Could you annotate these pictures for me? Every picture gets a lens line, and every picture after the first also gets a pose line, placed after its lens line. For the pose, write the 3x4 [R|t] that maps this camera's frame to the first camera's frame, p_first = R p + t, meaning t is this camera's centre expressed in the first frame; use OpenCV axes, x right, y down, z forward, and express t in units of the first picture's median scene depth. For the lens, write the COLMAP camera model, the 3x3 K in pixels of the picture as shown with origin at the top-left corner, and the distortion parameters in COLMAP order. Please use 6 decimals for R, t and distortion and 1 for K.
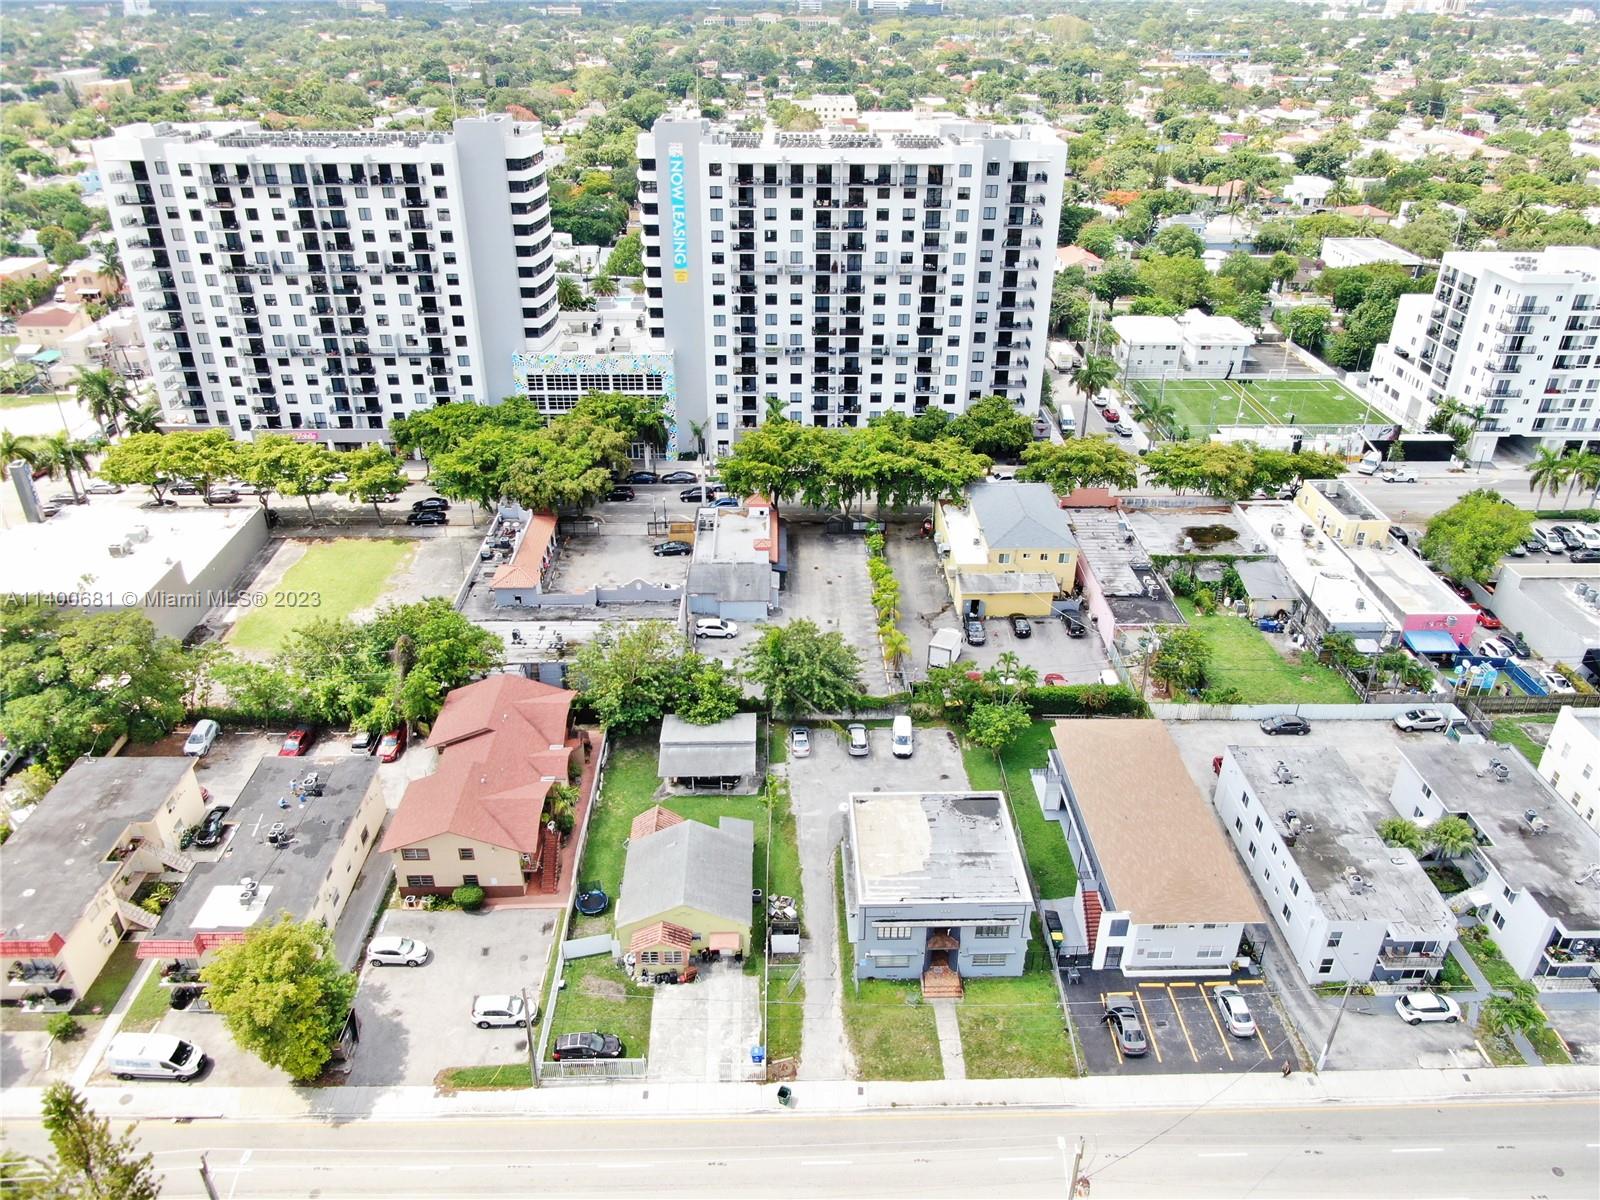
lens RADIAL K [[1147.7, 0, 800.0], [0, 1147.7, 600.0], [0, 0, 1]] dist [-0.021472, 0.007813]
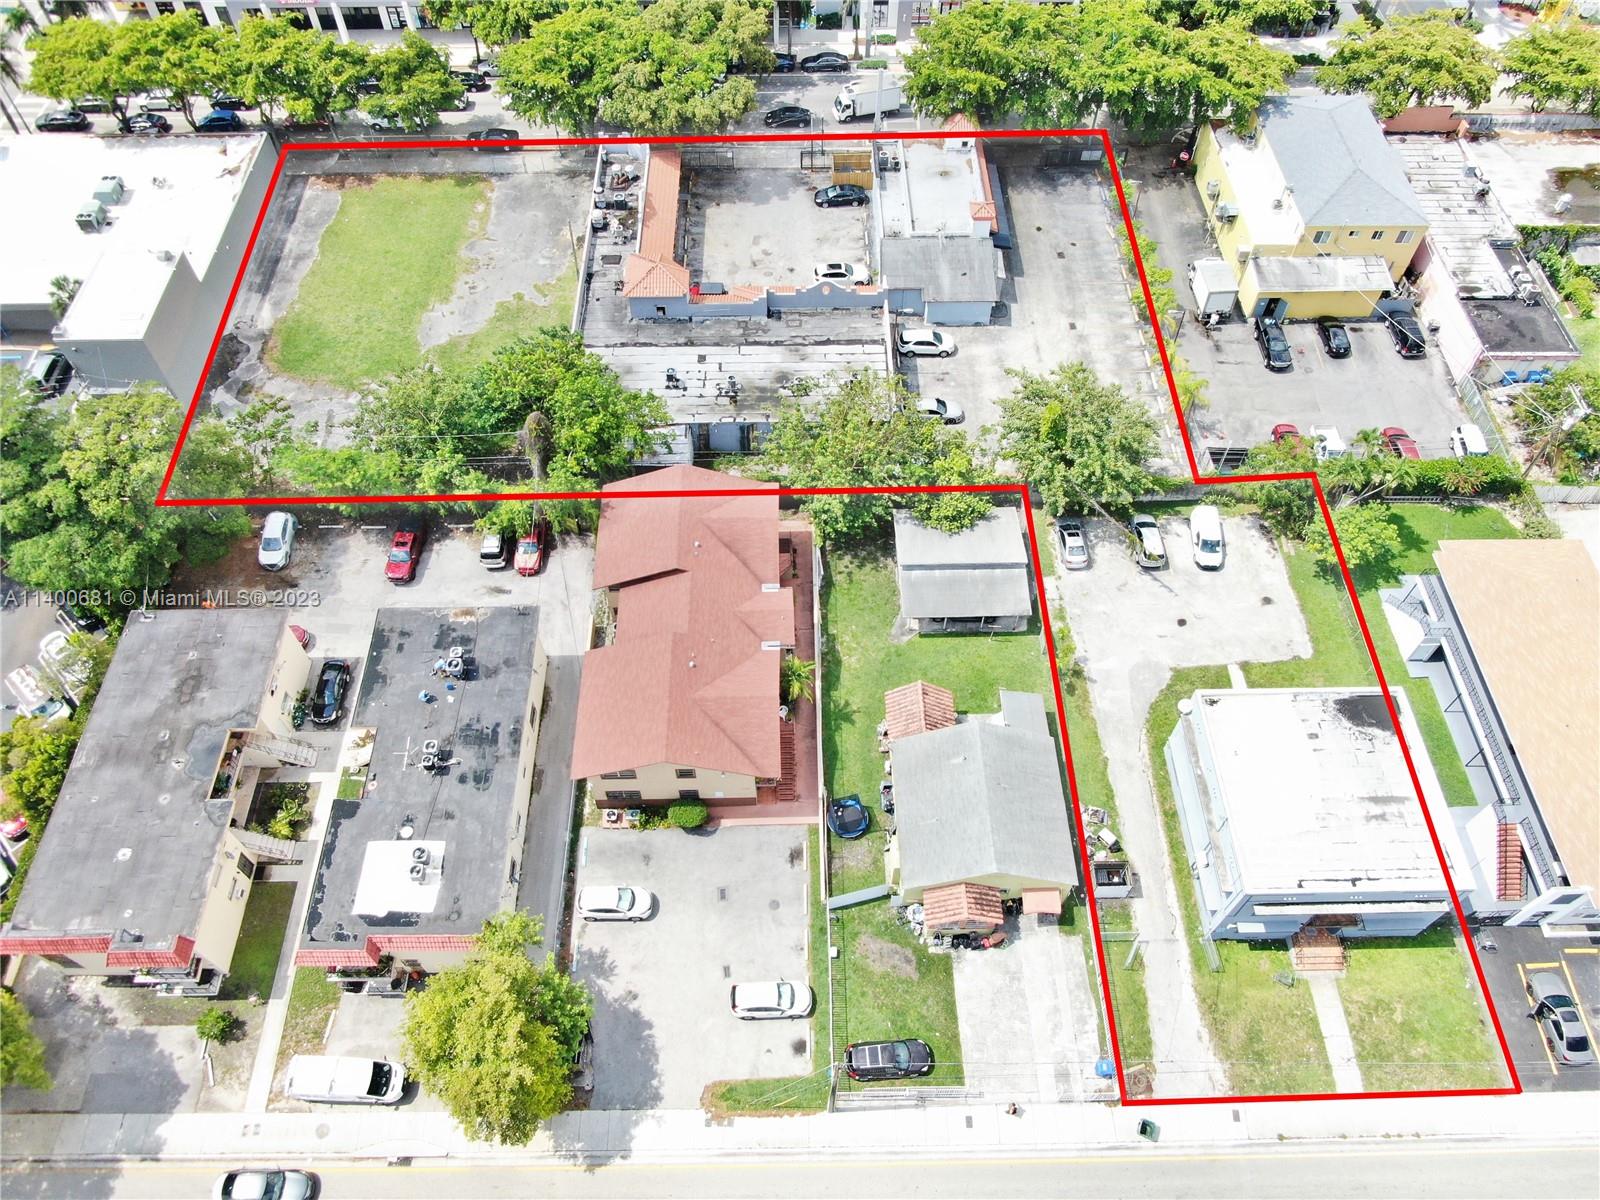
lens RADIAL K [[1147.7, 0, 800.0], [0, 1147.7, 600.0], [0, 0, 1]] dist [-0.021472, 0.007813]
pose [[0.999965, 0.001572, -0.008188, -0.134485], [0.002129, 0.901361, 0.433064, -0.132601], [0.008061, -0.433066, 0.901326, 0.236892]]
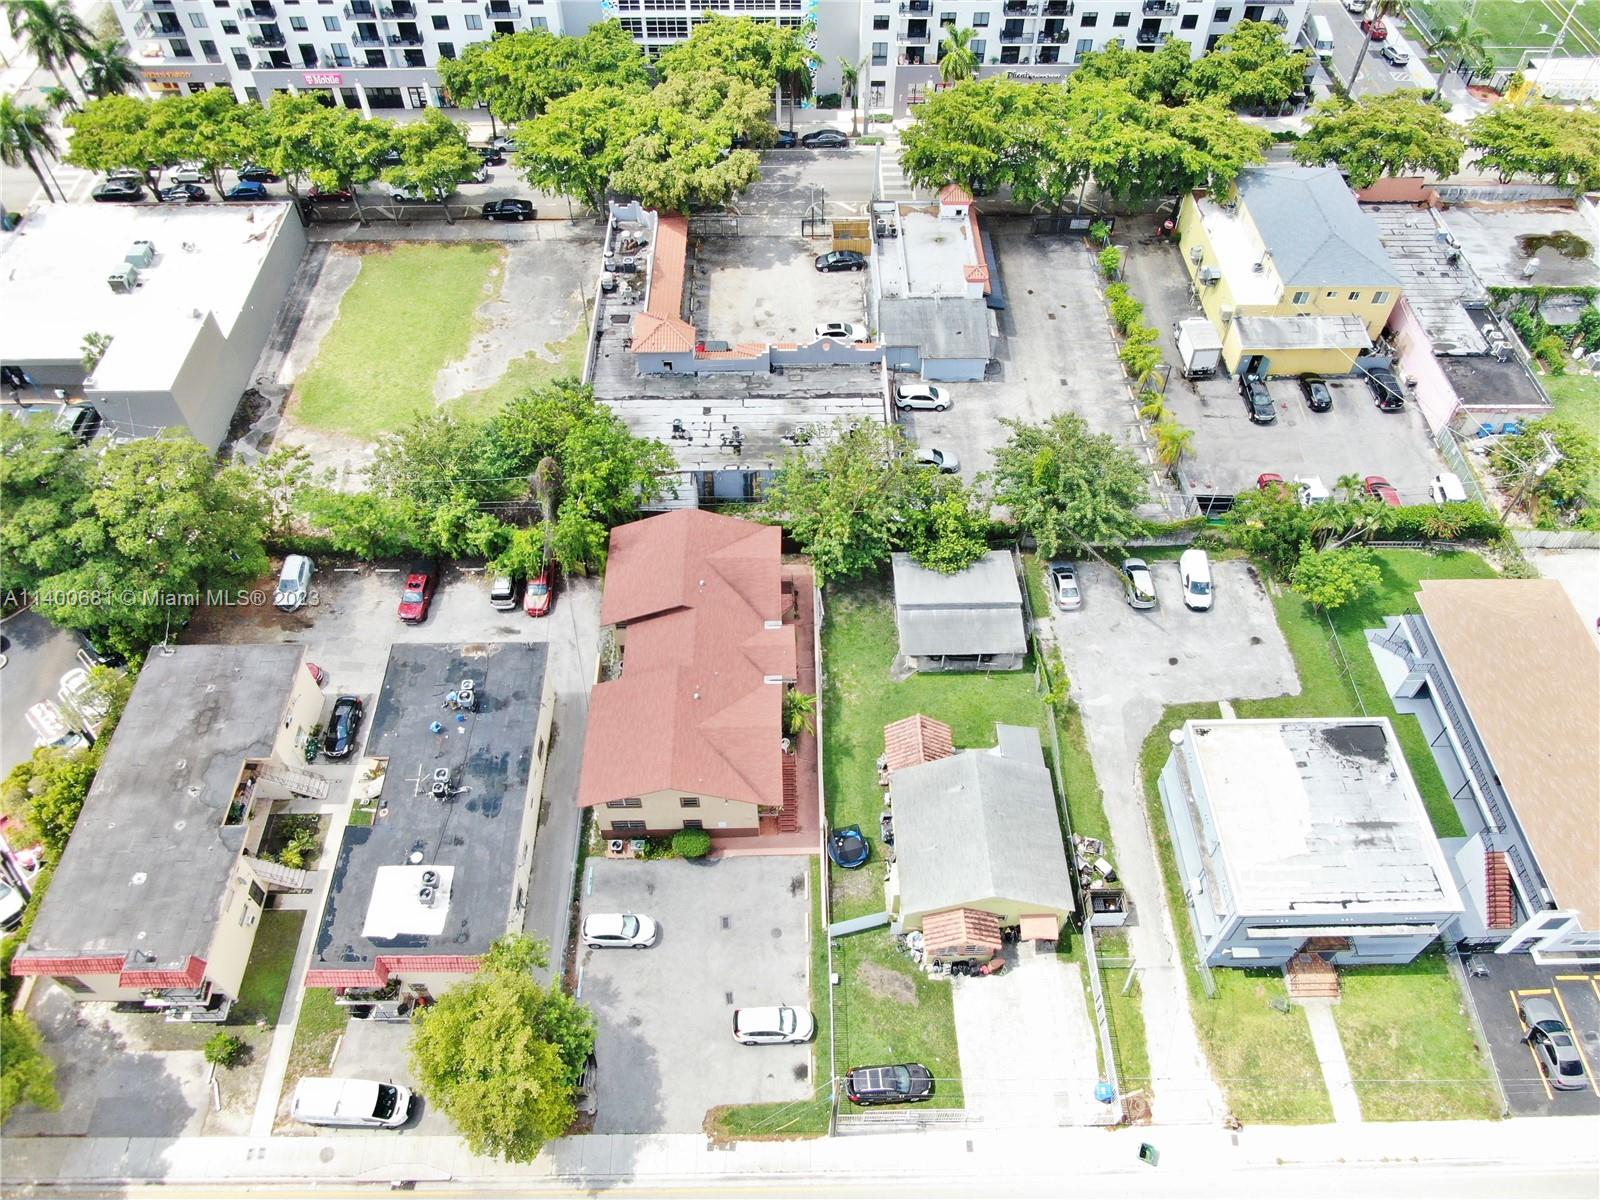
lens RADIAL K [[1147.7, 0, 800.0], [0, 1147.7, 600.0], [0, 0, 1]] dist [-0.021472, 0.007813]
pose [[0.999965, 0.001653, -0.008145, -0.135144], [0.001483, 0.928805, 0.370567, -0.121651], [0.008178, -0.370566, 0.928770, 0.213938]]
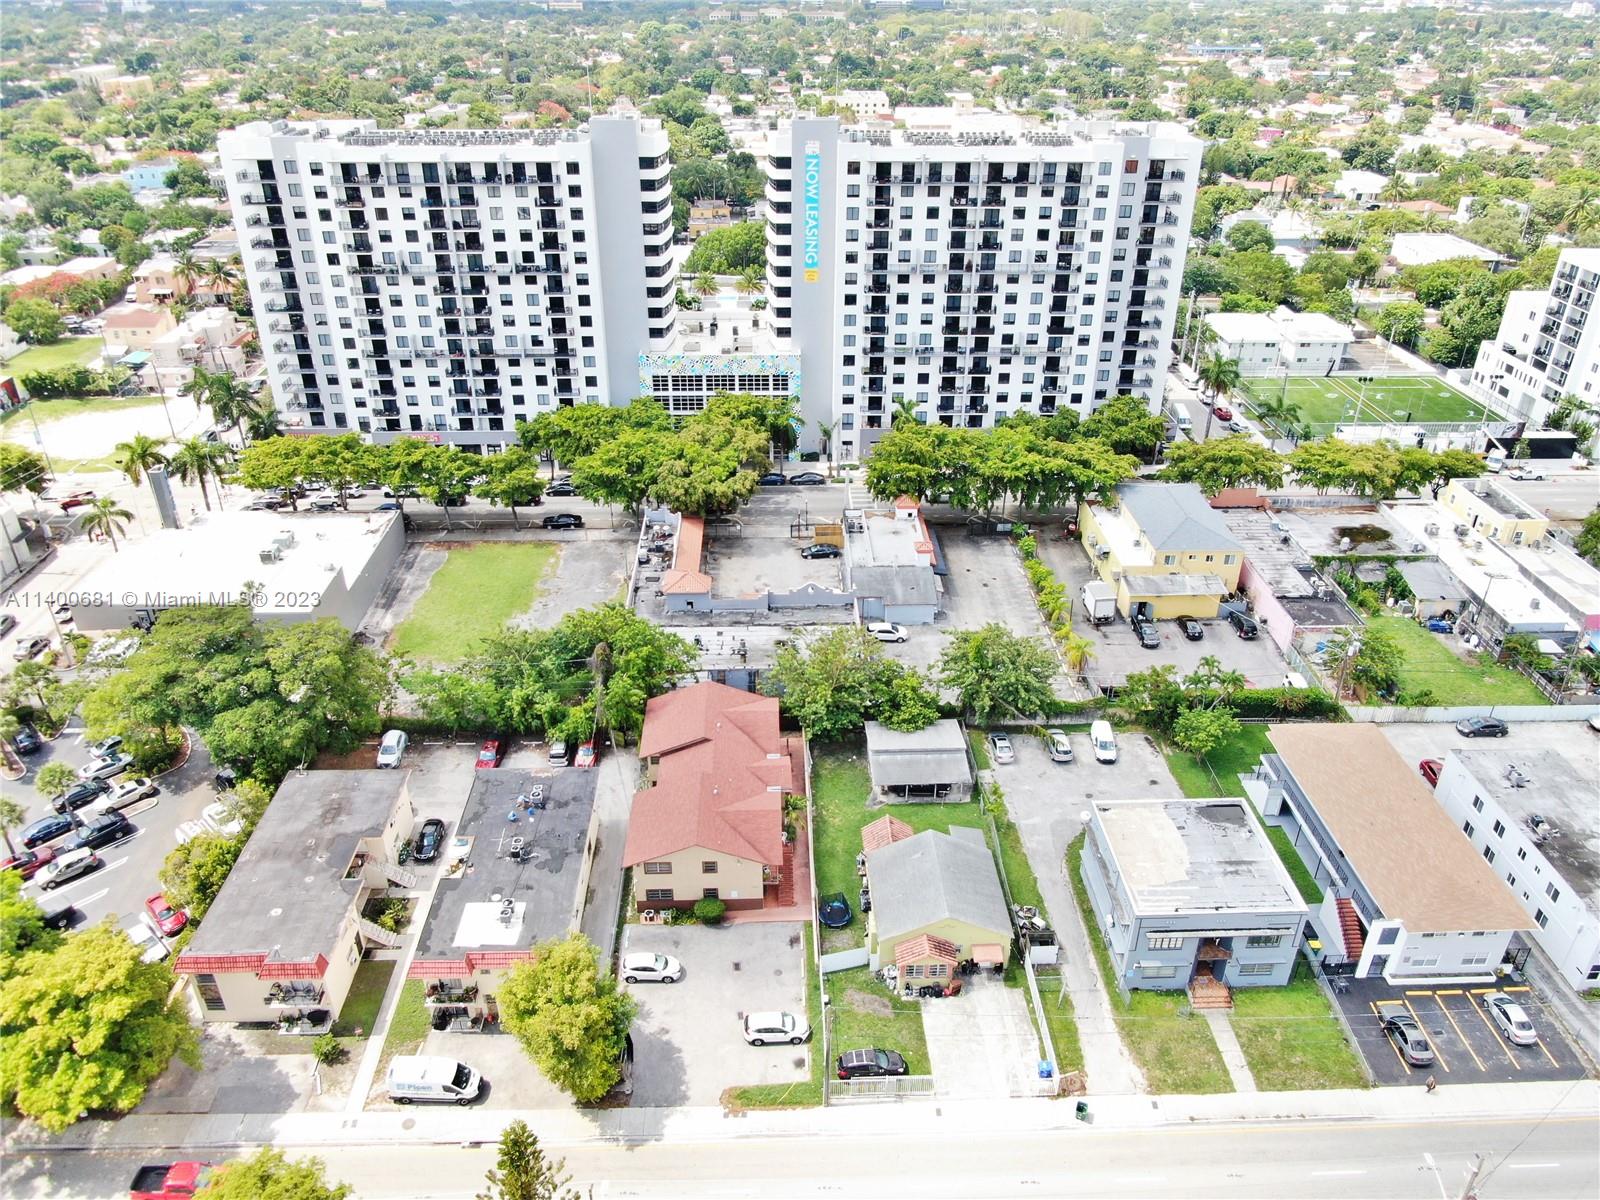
lens RADIAL K [[1147.7, 0, 800.0], [0, 1147.7, 600.0], [0, 0, 1]] dist [-0.021472, 0.007813]
pose [[0.999948, -0.006024, 0.008194, -0.141212], [0.005993, 0.999975, 0.003706, -0.006796], [-0.008216, -0.003657, 0.999960, 0.010093]]
